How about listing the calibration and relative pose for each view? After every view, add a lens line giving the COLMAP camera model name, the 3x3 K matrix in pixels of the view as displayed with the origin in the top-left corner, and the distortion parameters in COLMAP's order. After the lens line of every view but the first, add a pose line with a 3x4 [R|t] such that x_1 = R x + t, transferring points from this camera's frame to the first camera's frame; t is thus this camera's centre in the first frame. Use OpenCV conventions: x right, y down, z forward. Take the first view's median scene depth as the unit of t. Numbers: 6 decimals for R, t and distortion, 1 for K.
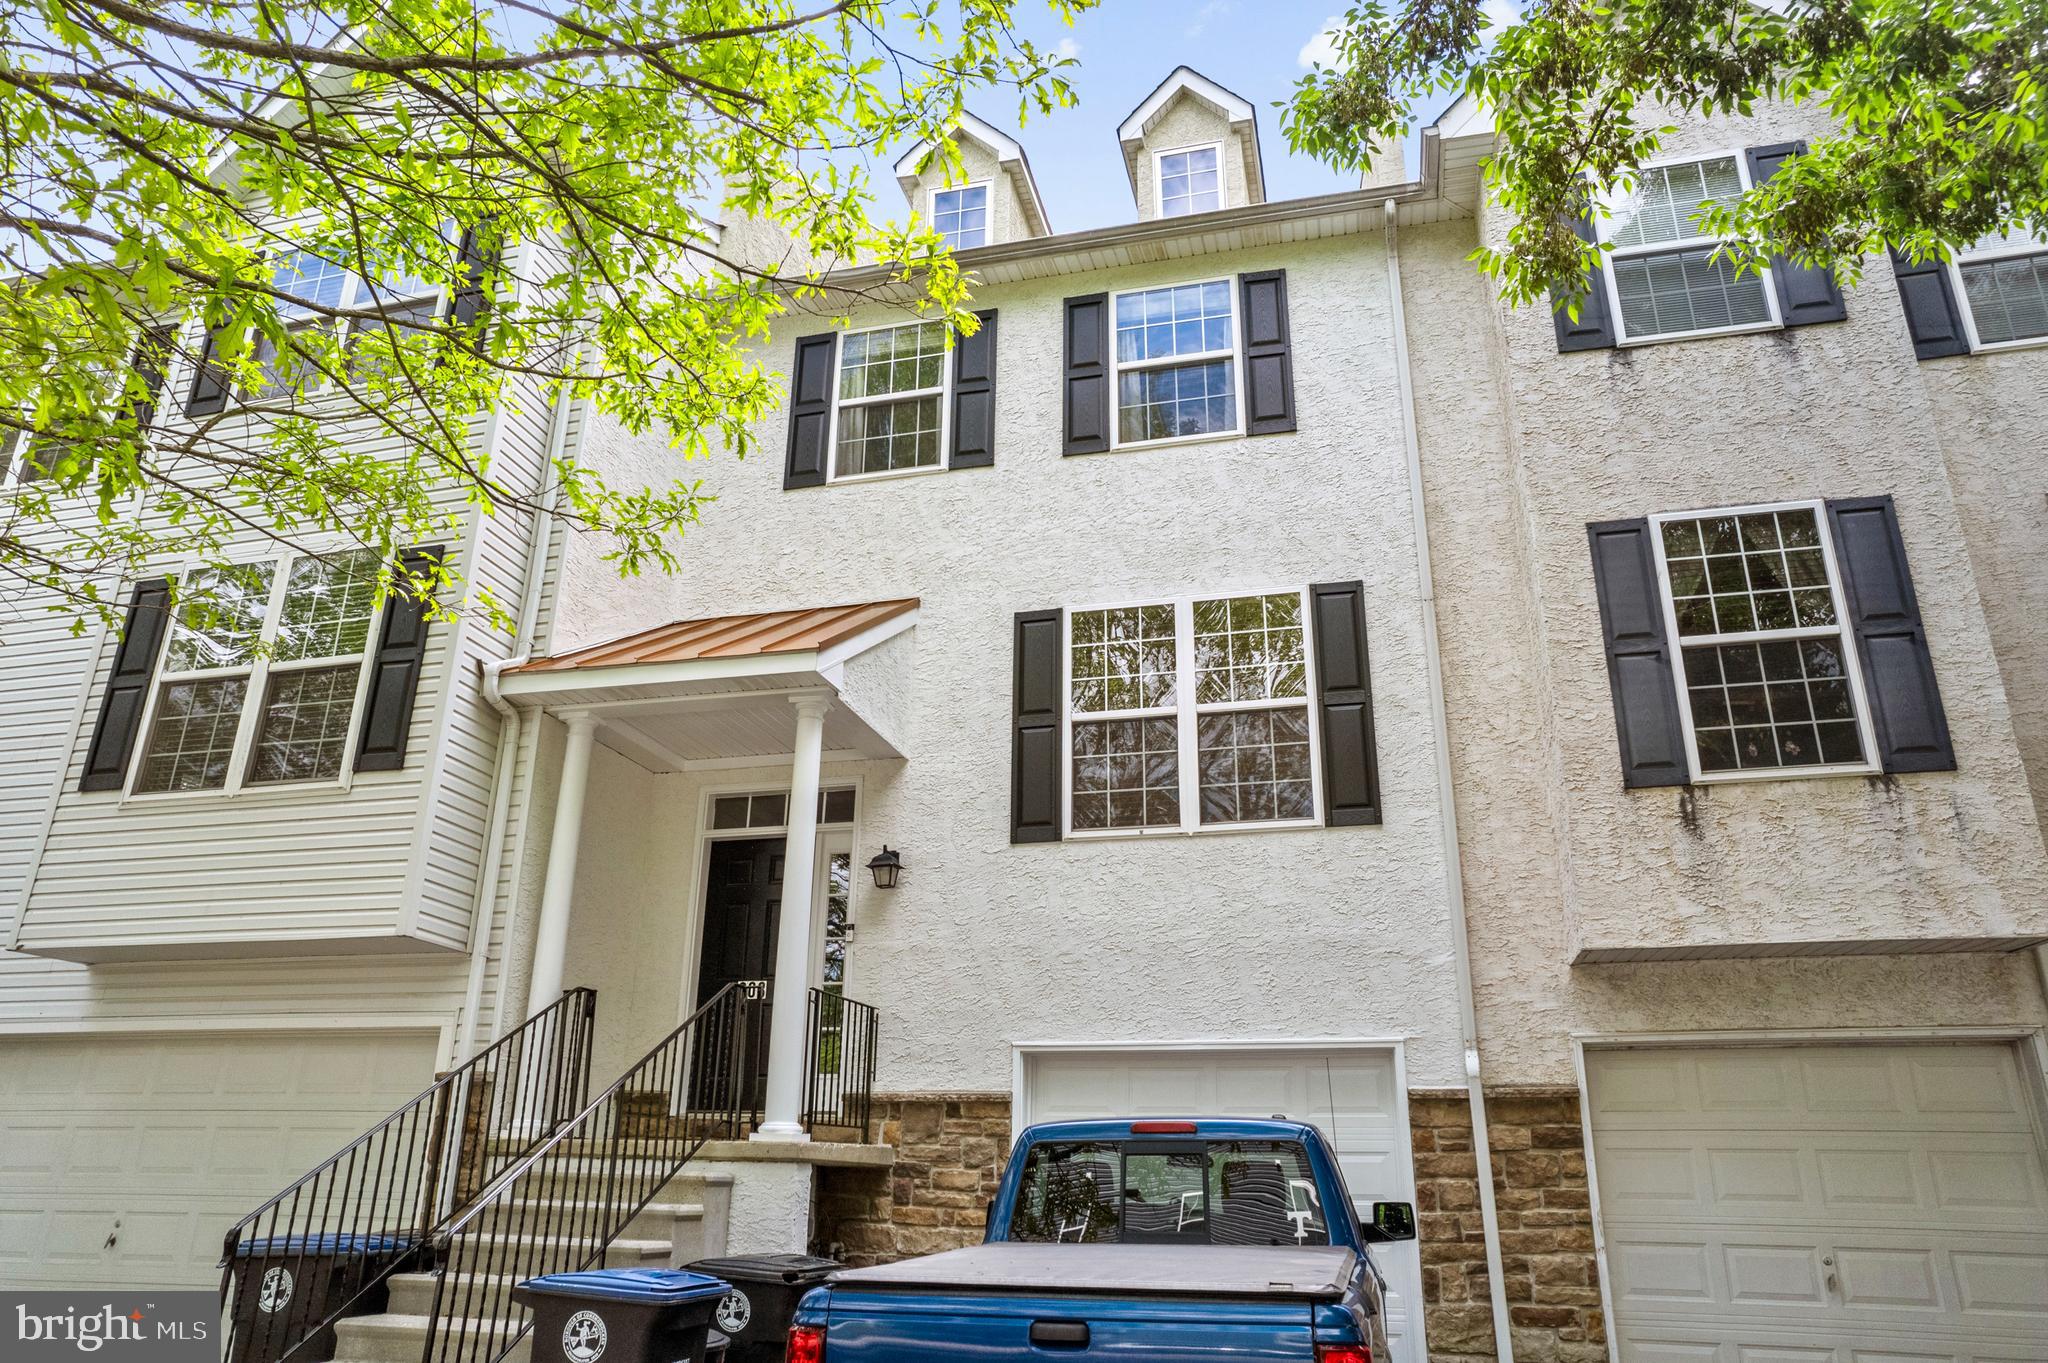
lens RADIAL K [[1371.7, 0, 1031.4], [0, 1371.7, 686.7], [0, 0, 1]] dist [-0.077584, 0.075016]
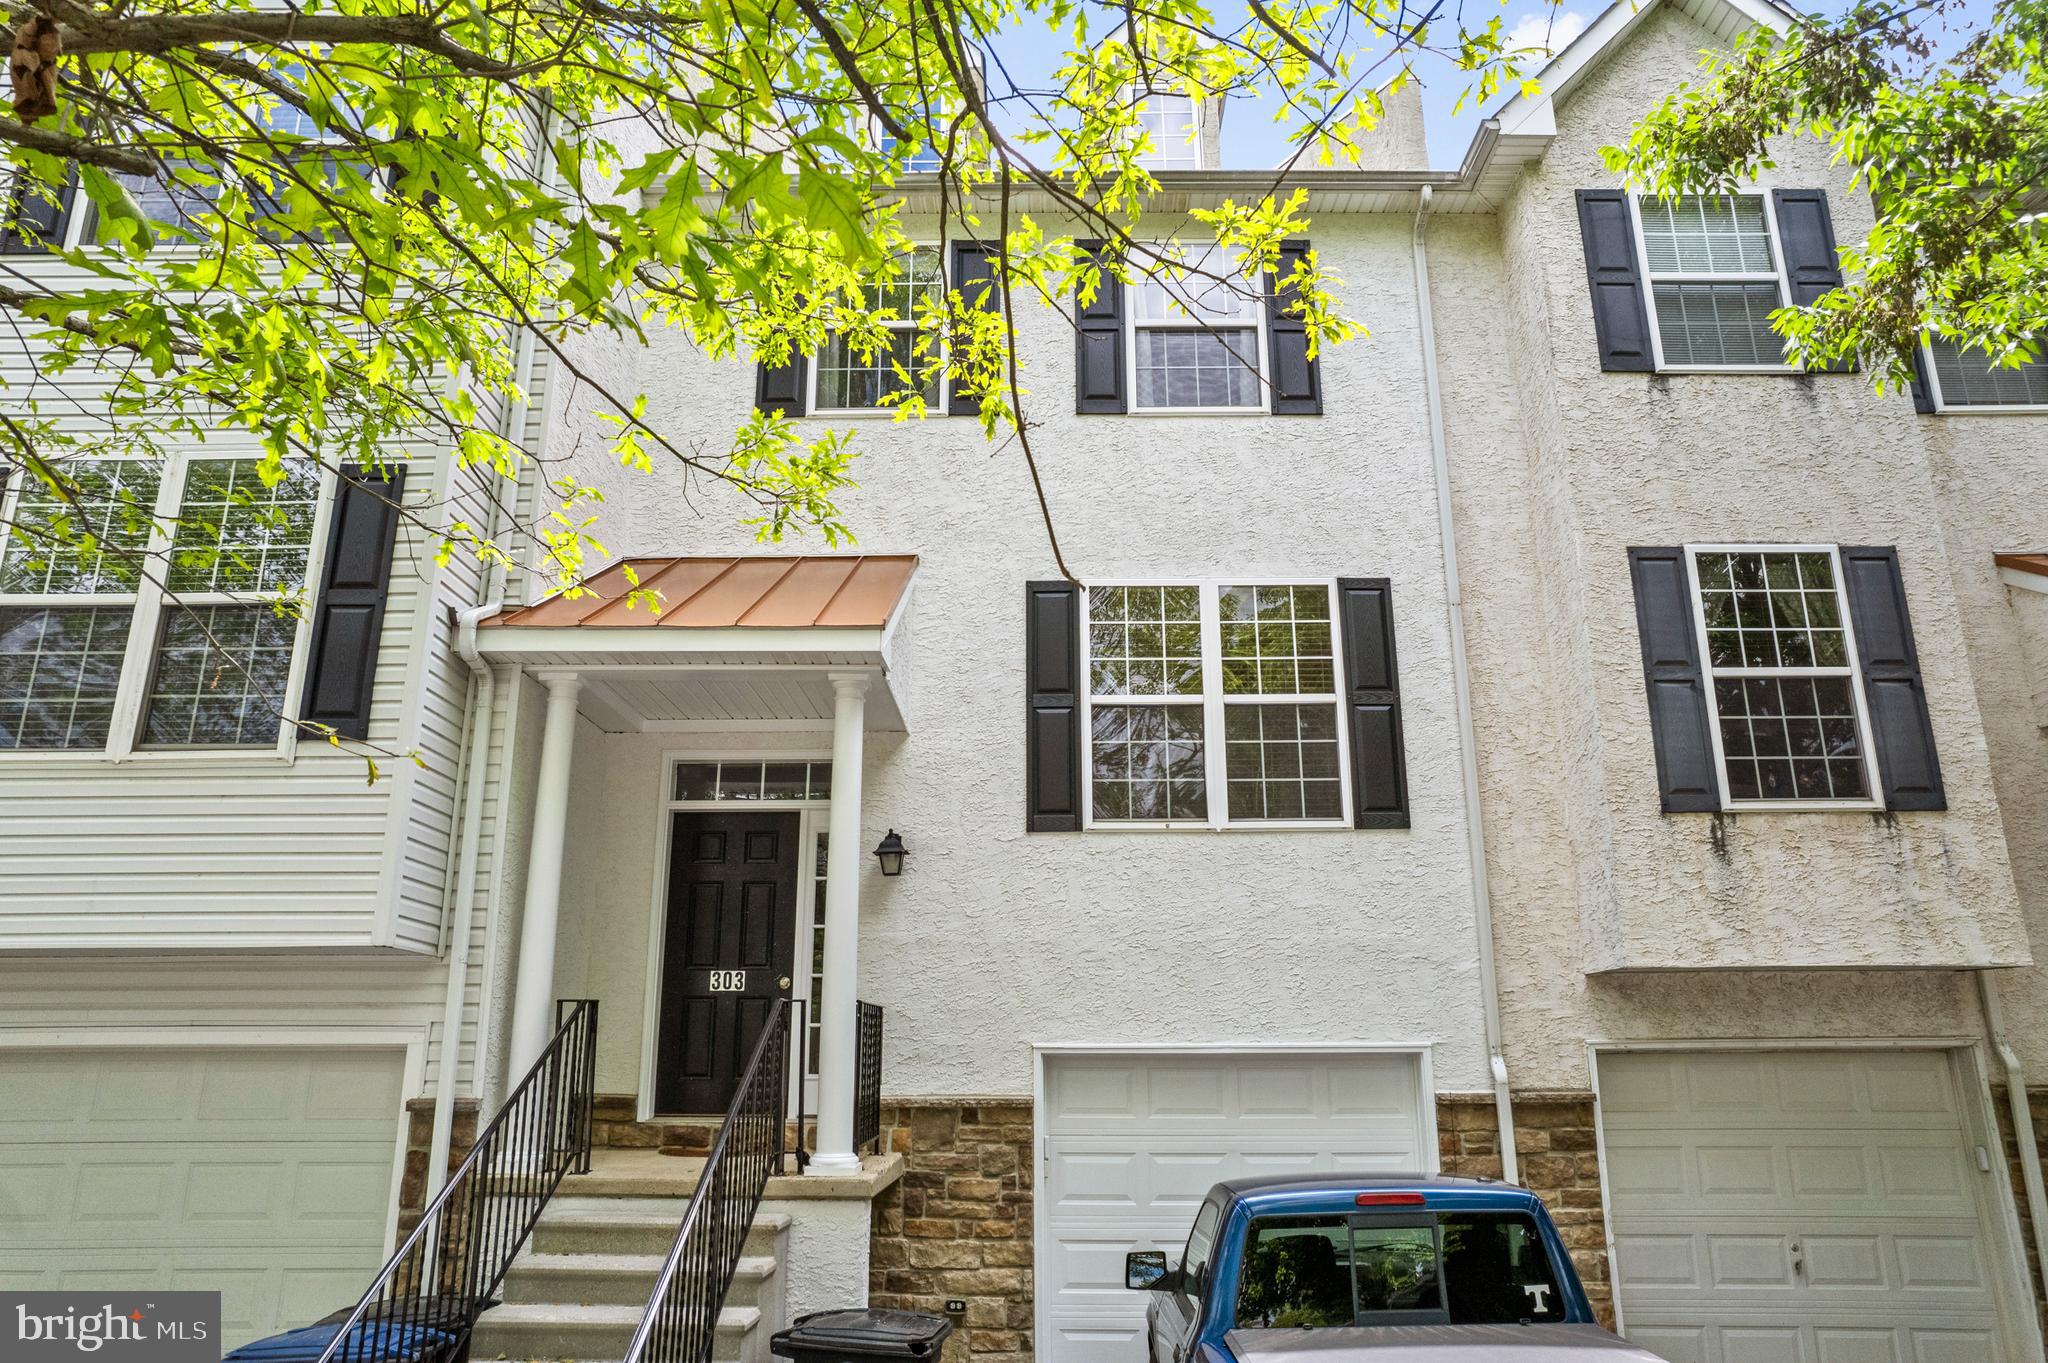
lens RADIAL K [[1347.9, 0, 1032.4], [0, 1347.9, 686.9], [0, 0, 1]] dist [-0.077193, 0.076155]
pose [[0.970268, 0.050149, 0.236781, -0.255613], [-0.069183, 0.994946, 0.072770, -0.056581], [-0.231935, -0.086988, 0.968834, 0.120141]]
